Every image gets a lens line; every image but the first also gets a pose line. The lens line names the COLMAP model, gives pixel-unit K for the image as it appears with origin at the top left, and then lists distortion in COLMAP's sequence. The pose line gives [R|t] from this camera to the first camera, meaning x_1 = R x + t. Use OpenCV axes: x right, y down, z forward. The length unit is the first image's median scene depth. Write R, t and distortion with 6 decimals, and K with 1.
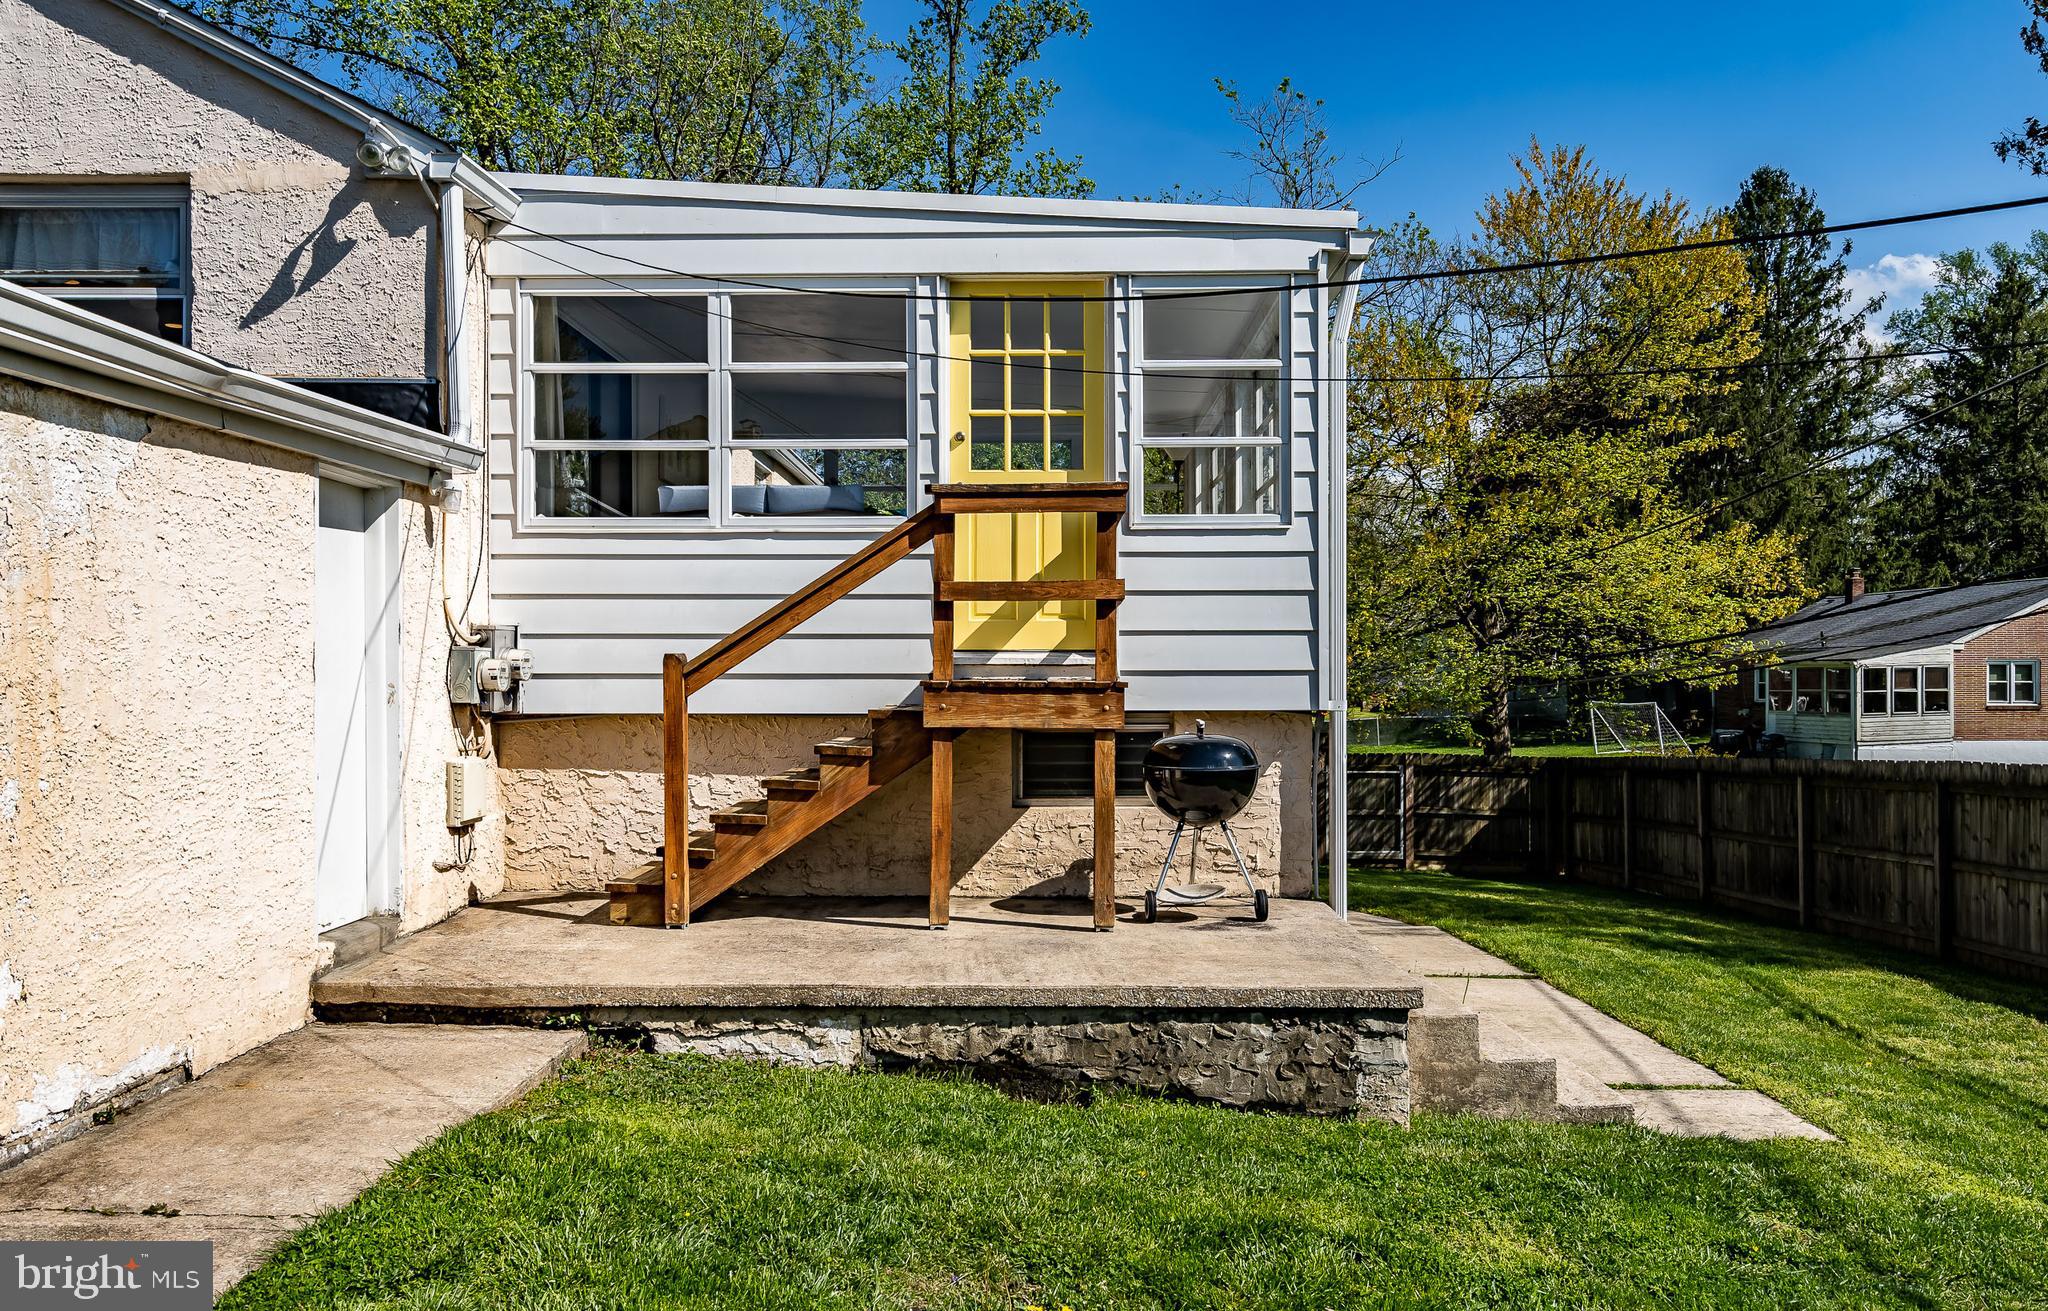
lens RADIAL K [[1512.9, 0, 1026.8], [0, 1512.9, 662.3], [0, 0, 1]] dist [0.012195, -0.001887]
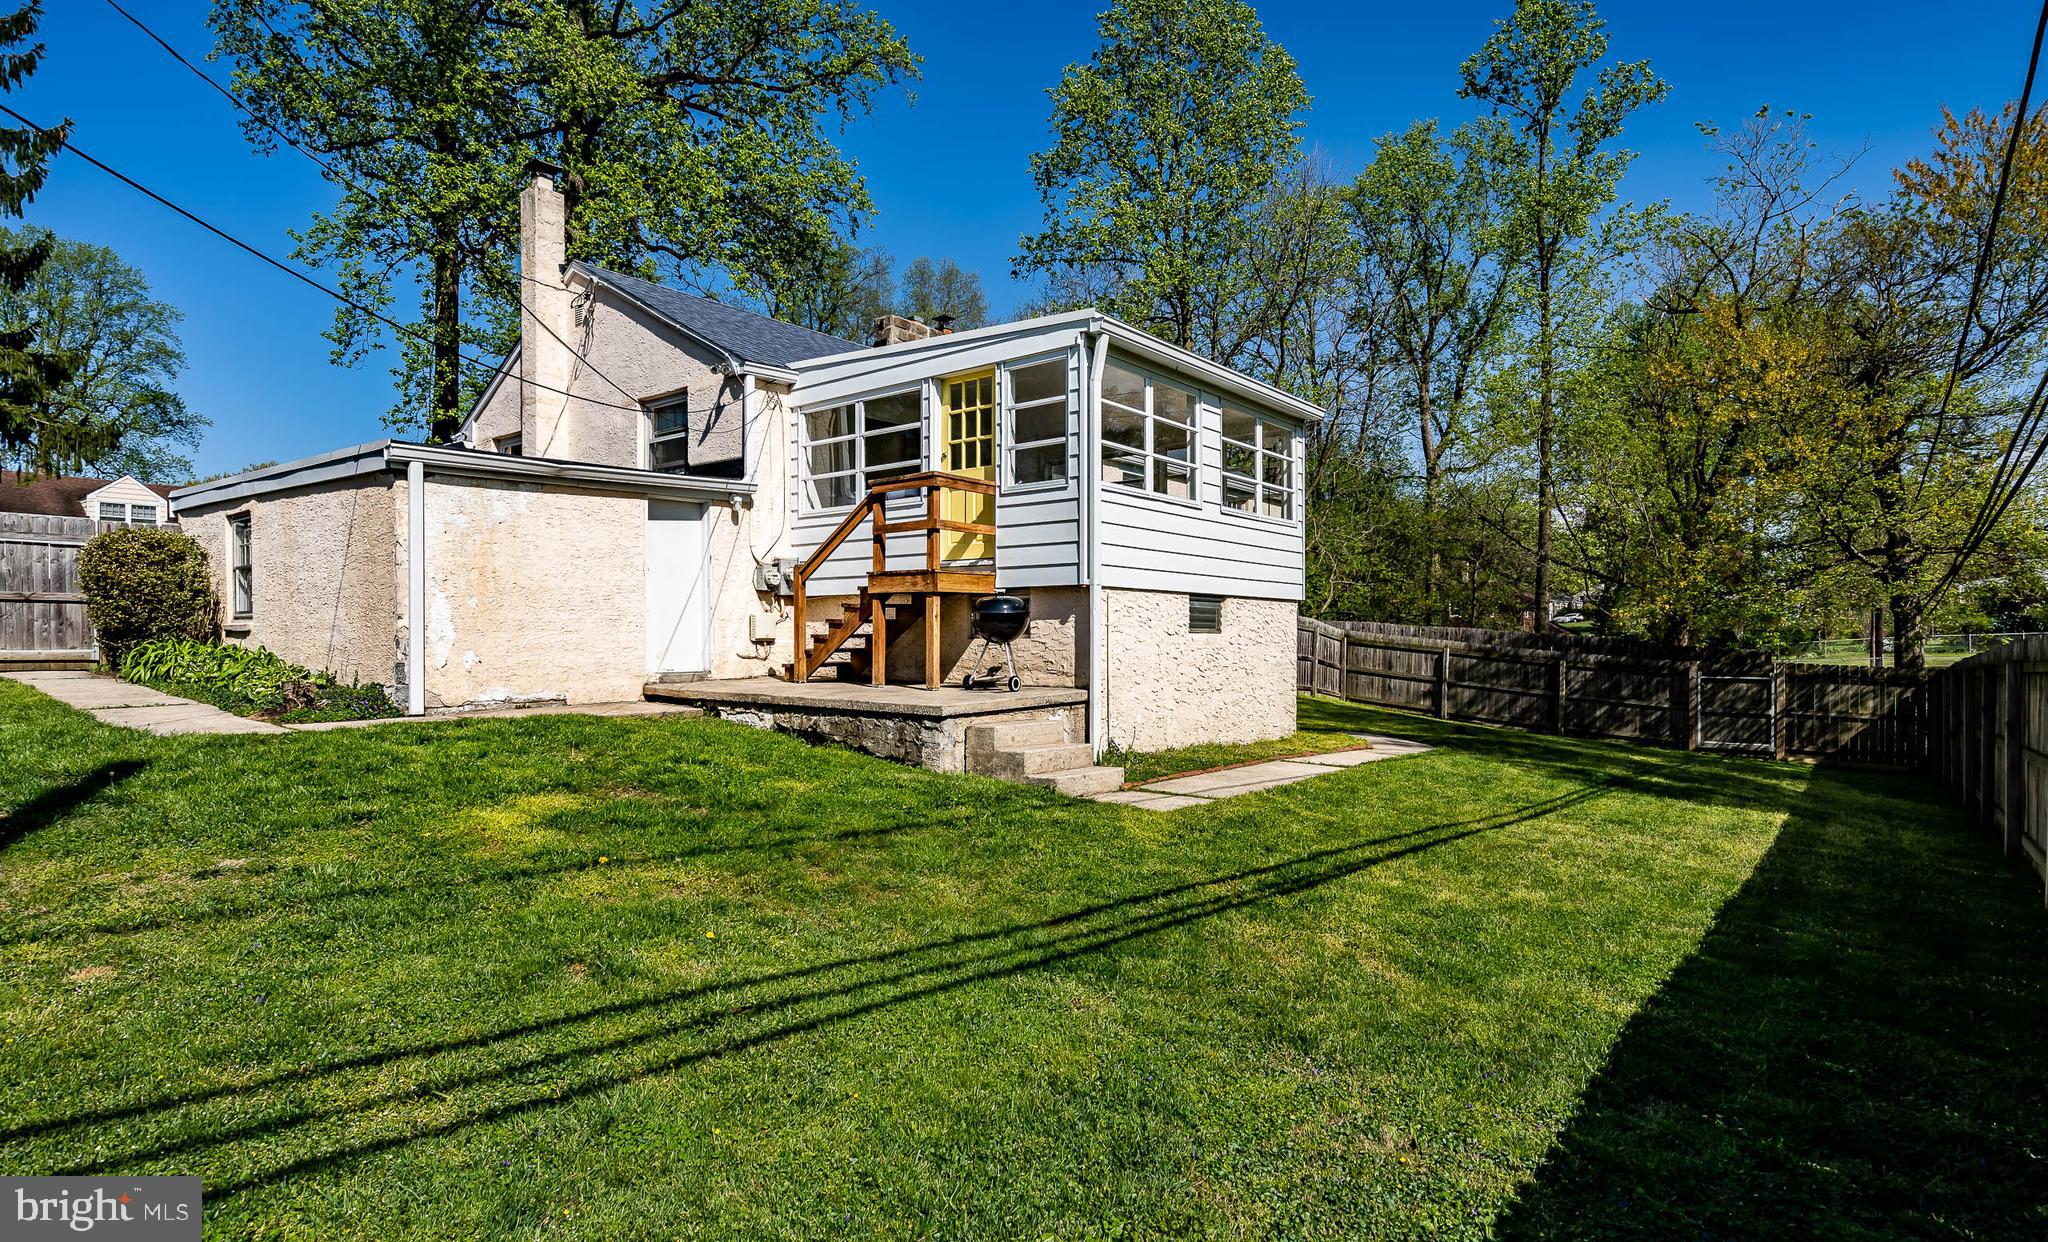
lens RADIAL K [[1040.9, 0, 1022.0], [0, 1040.9, 625.6], [0, 0, 1]] dist [0.003661, 0.000224]
pose [[0.776679, -0.005217, -0.629875, 0.984618], [0.006812, 0.999977, 0.000118, 0.085453], [0.629860, -0.004383, 0.776696, -0.018463]]
